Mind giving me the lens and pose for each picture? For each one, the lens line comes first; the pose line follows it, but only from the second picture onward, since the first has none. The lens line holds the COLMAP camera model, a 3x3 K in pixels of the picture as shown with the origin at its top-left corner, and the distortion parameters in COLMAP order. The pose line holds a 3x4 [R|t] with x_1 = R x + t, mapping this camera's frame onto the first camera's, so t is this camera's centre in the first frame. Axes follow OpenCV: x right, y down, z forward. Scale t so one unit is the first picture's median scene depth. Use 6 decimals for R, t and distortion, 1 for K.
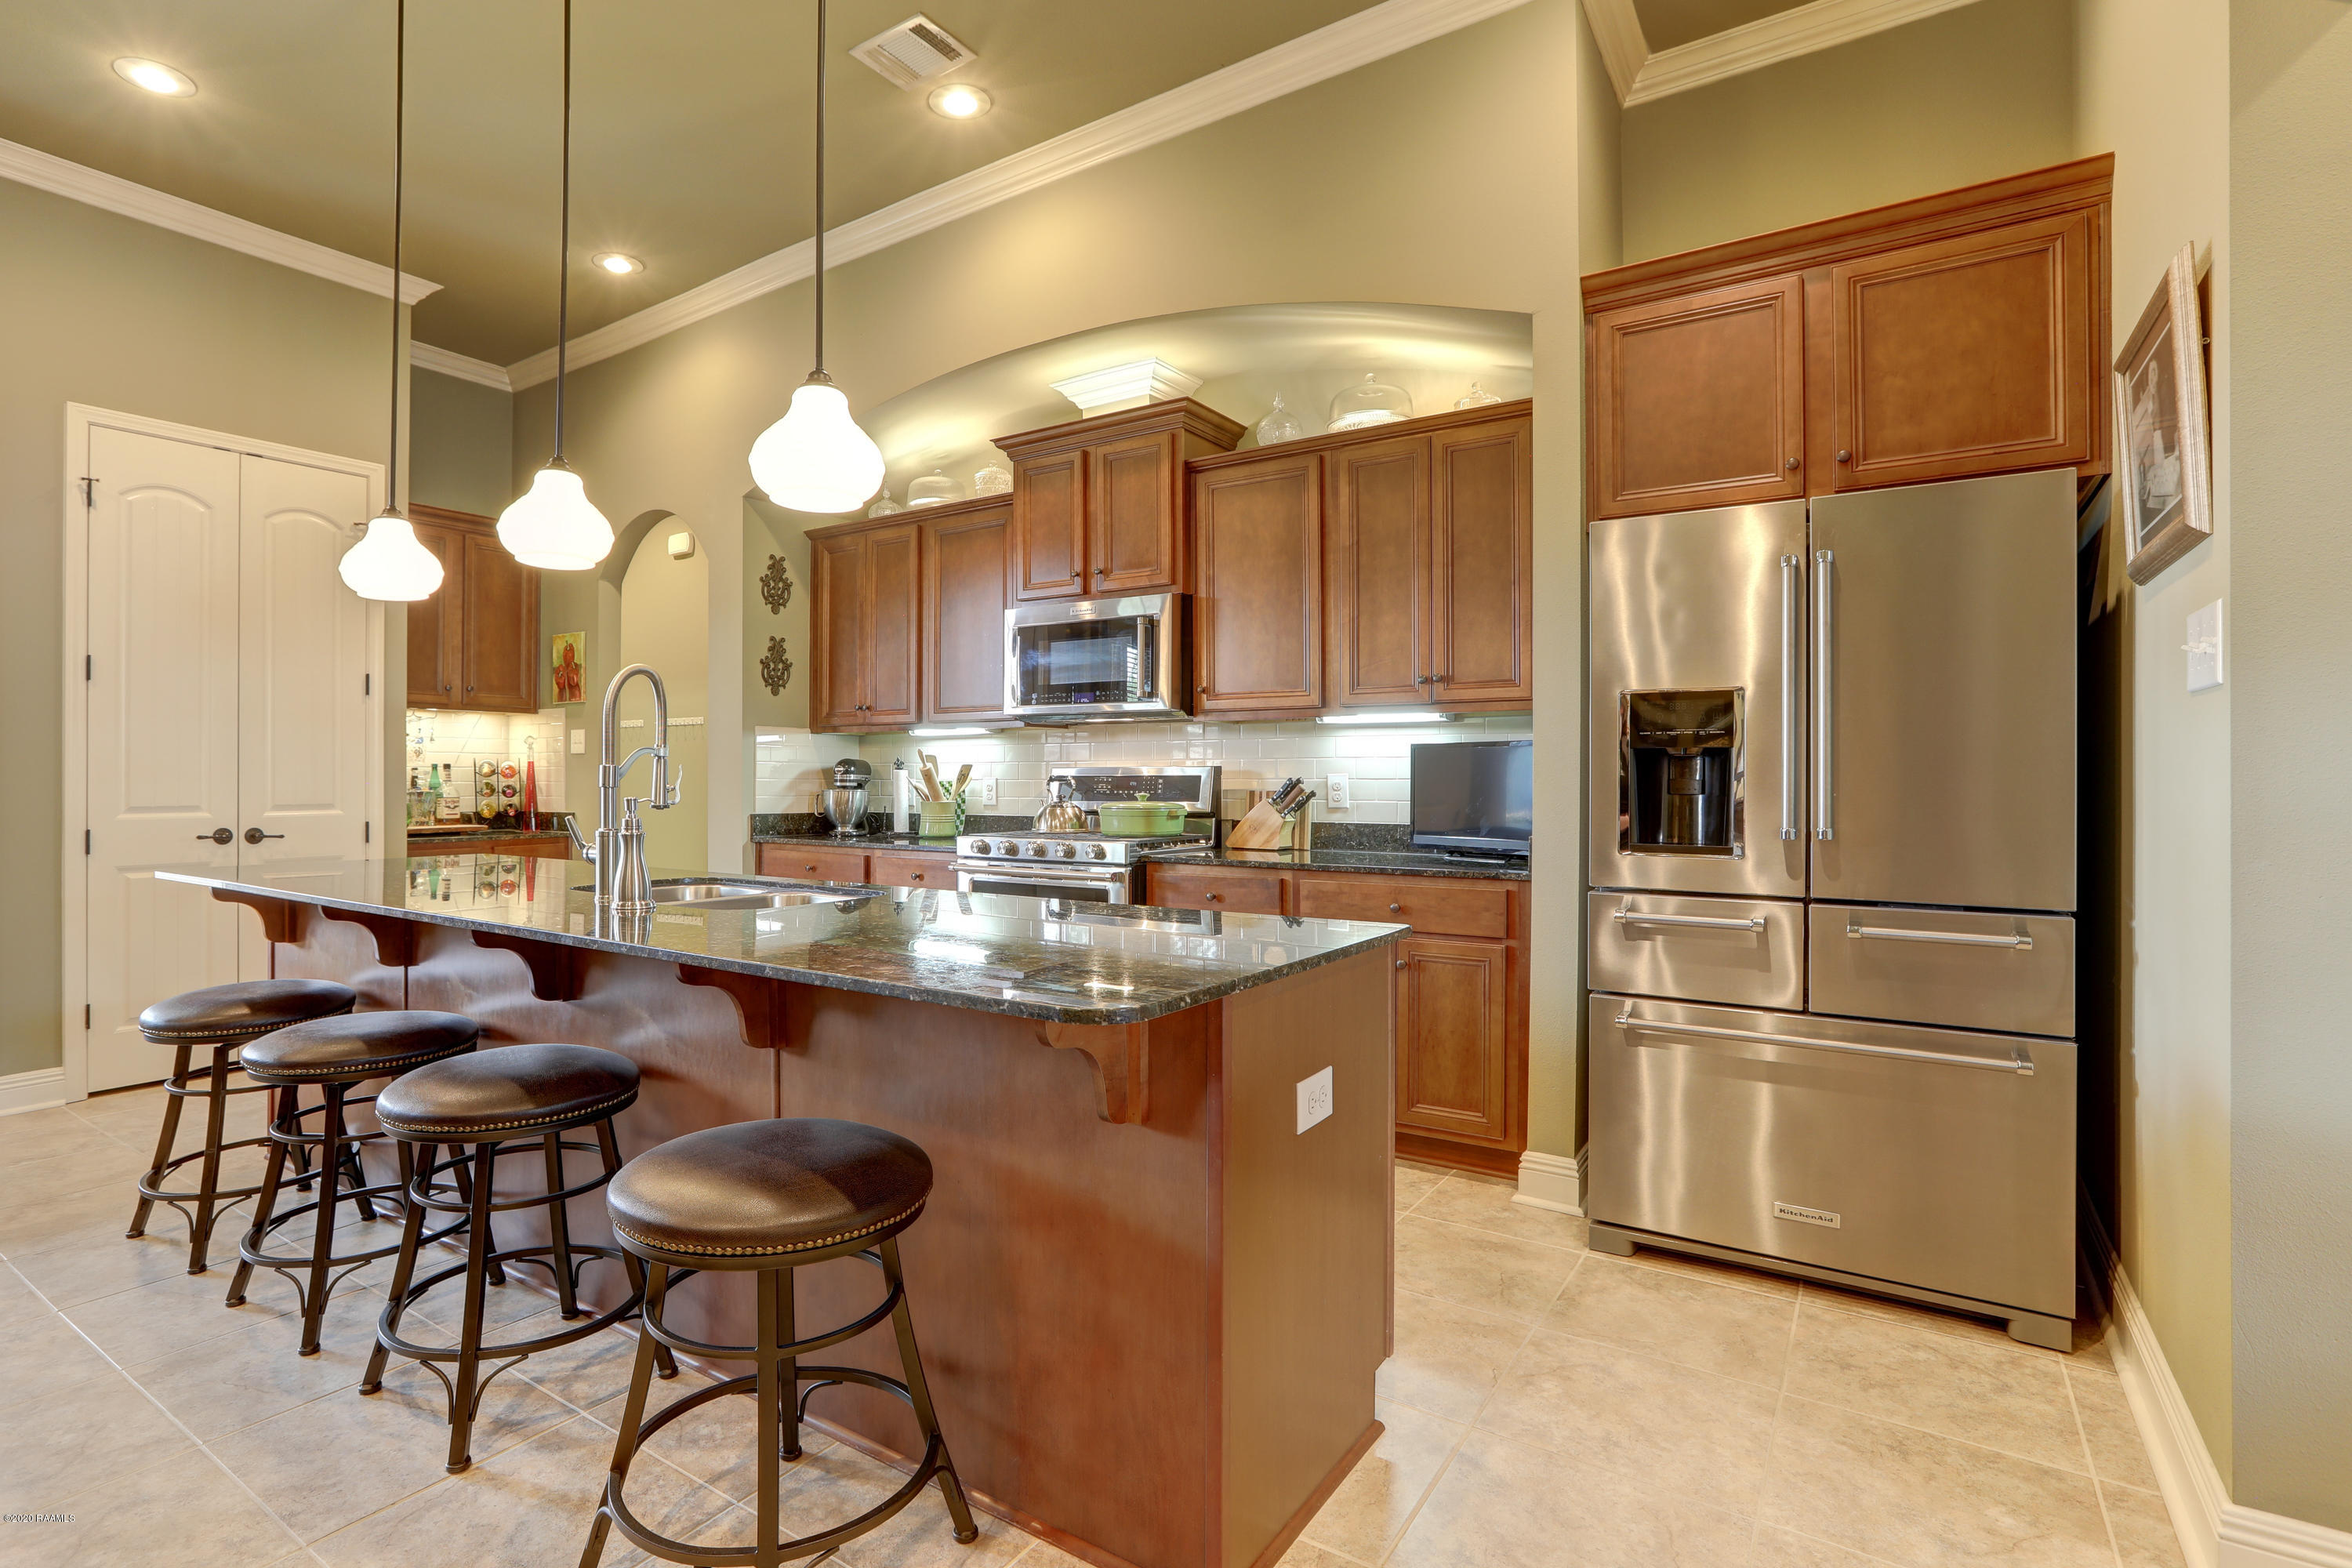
lens RADIAL K [[1184.0, 0, 1037.1], [0, 1184.0, 779.3], [0, 0, 1]] dist [-0.019260, 0.016125]
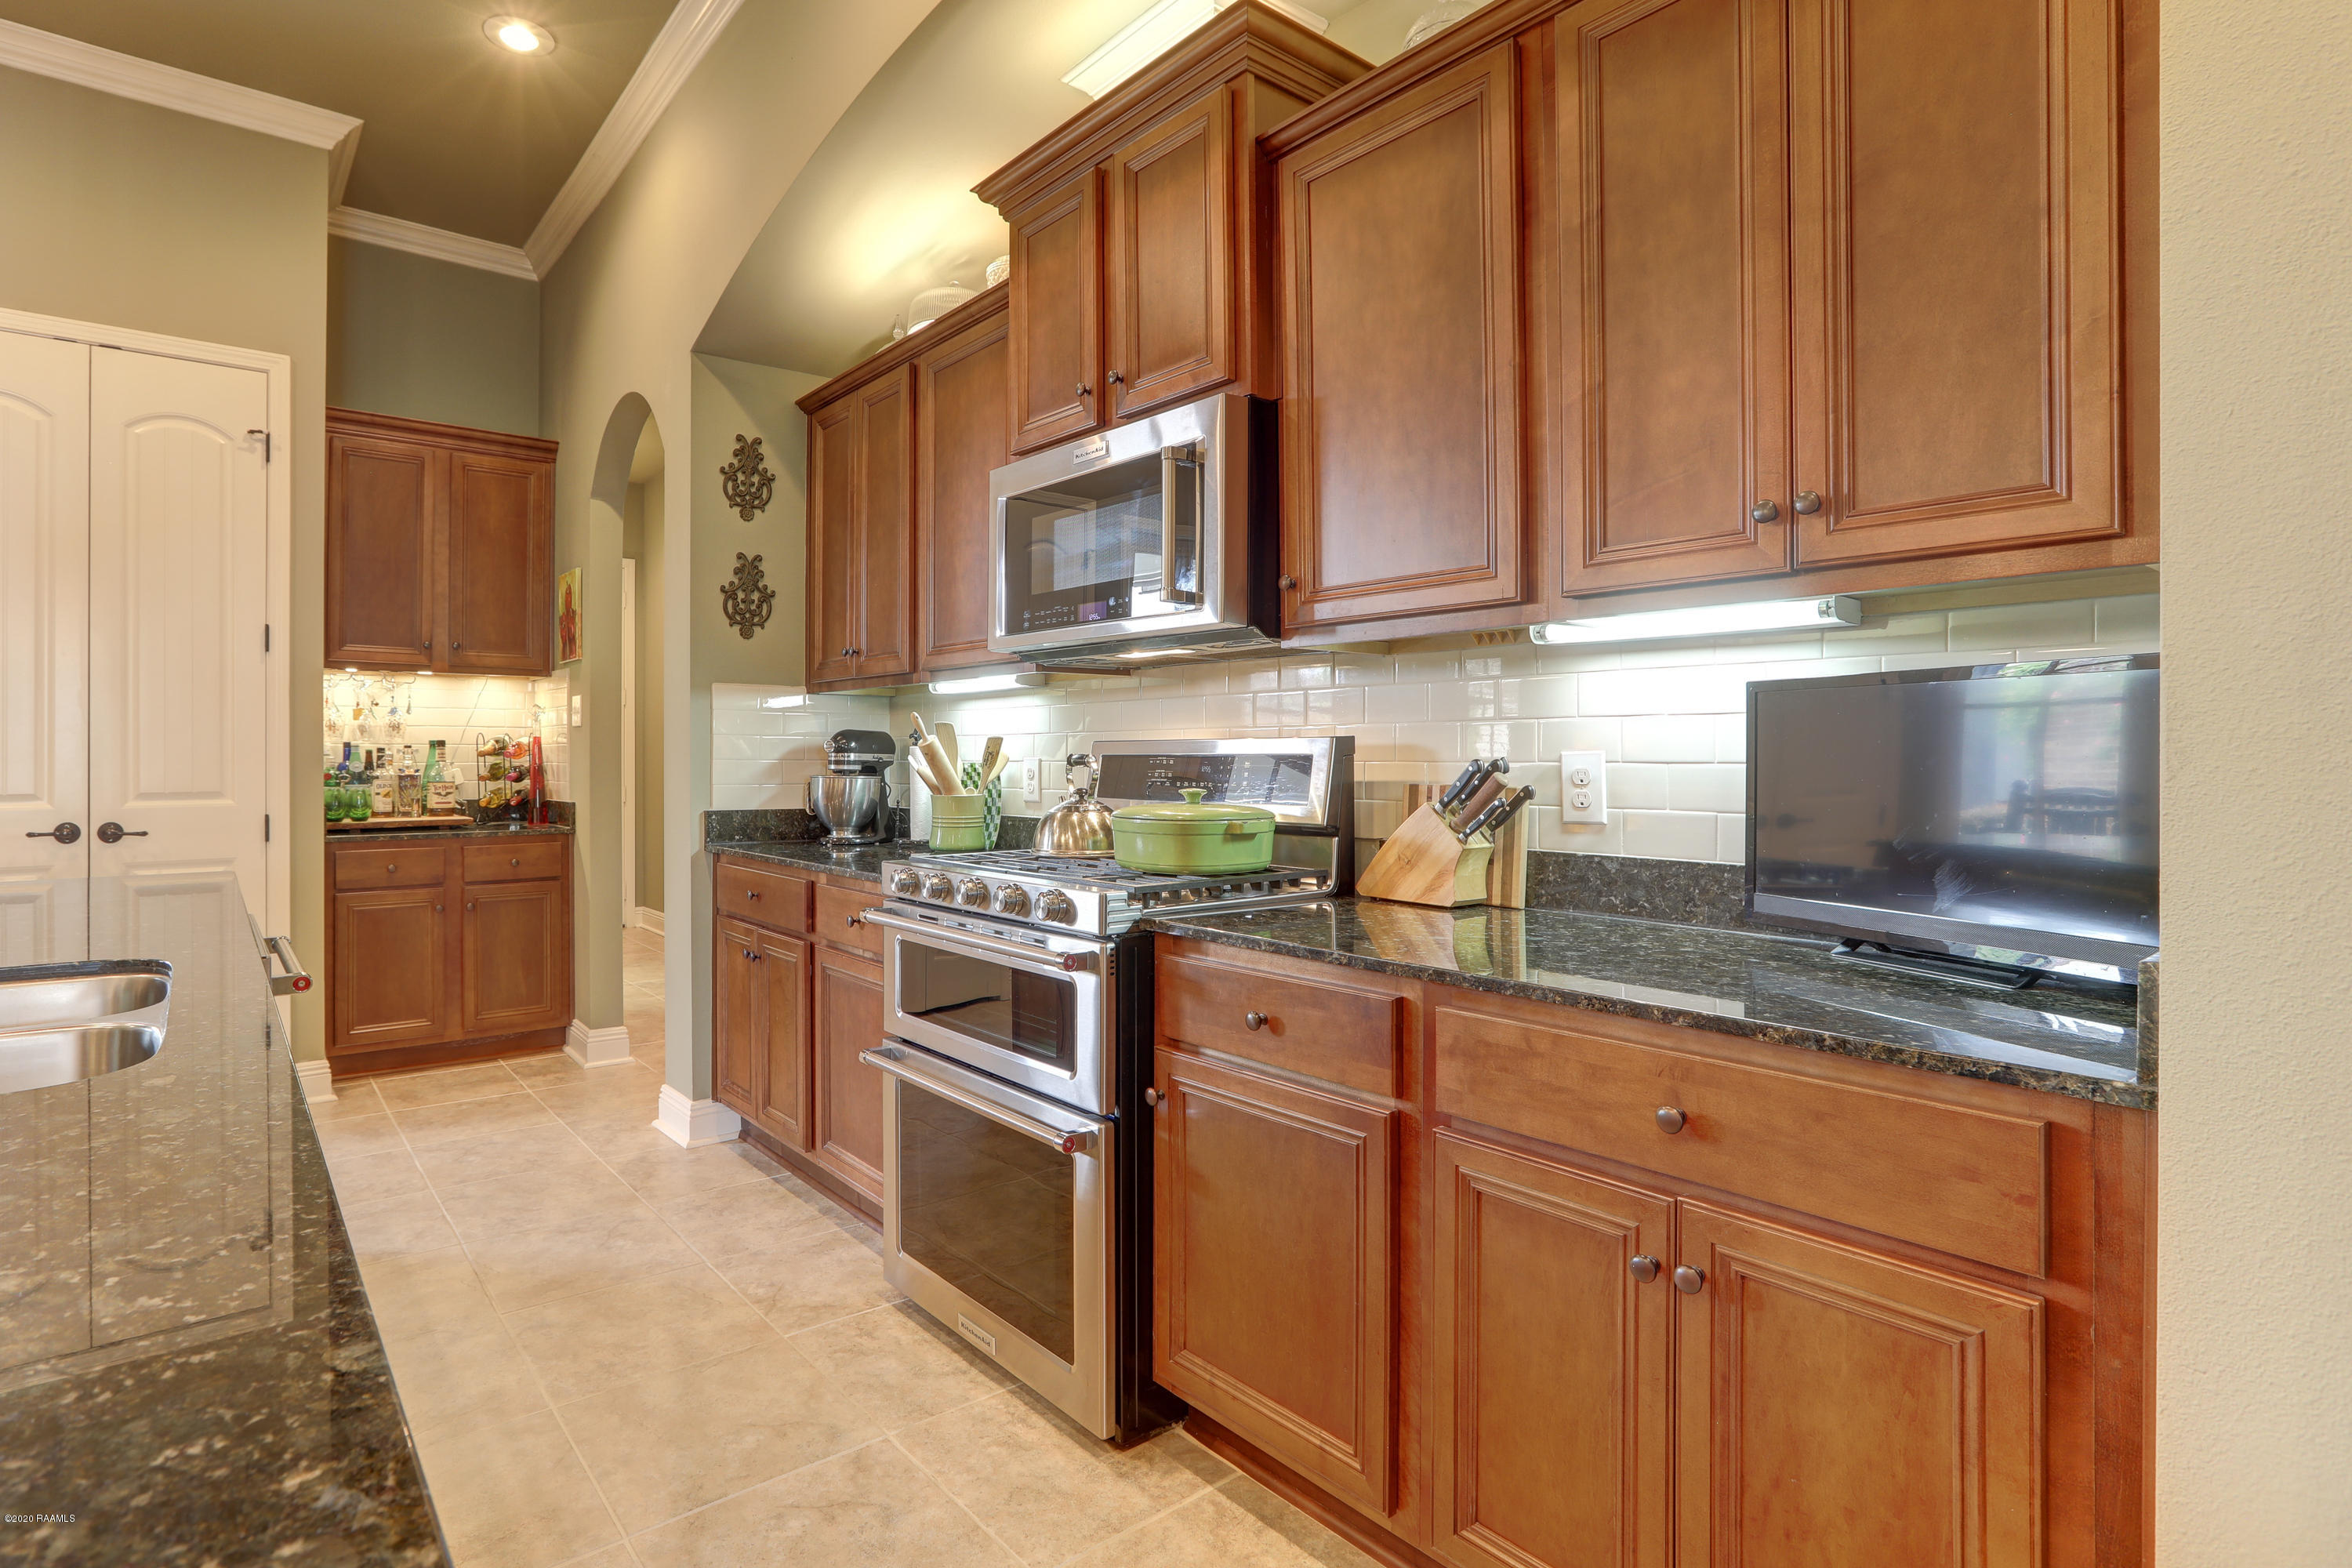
lens RADIAL K [[1184.0, 0, 1058.3], [0, 1184.0, 749.2], [0, 0, 1]] dist [-0.019260, 0.016125]
pose [[0.962650, -0.003198, -0.270729, 0.173339], [0.001949, 0.999986, -0.004879, -0.003208], [0.270741, 0.004169, 0.962643, 0.471564]]
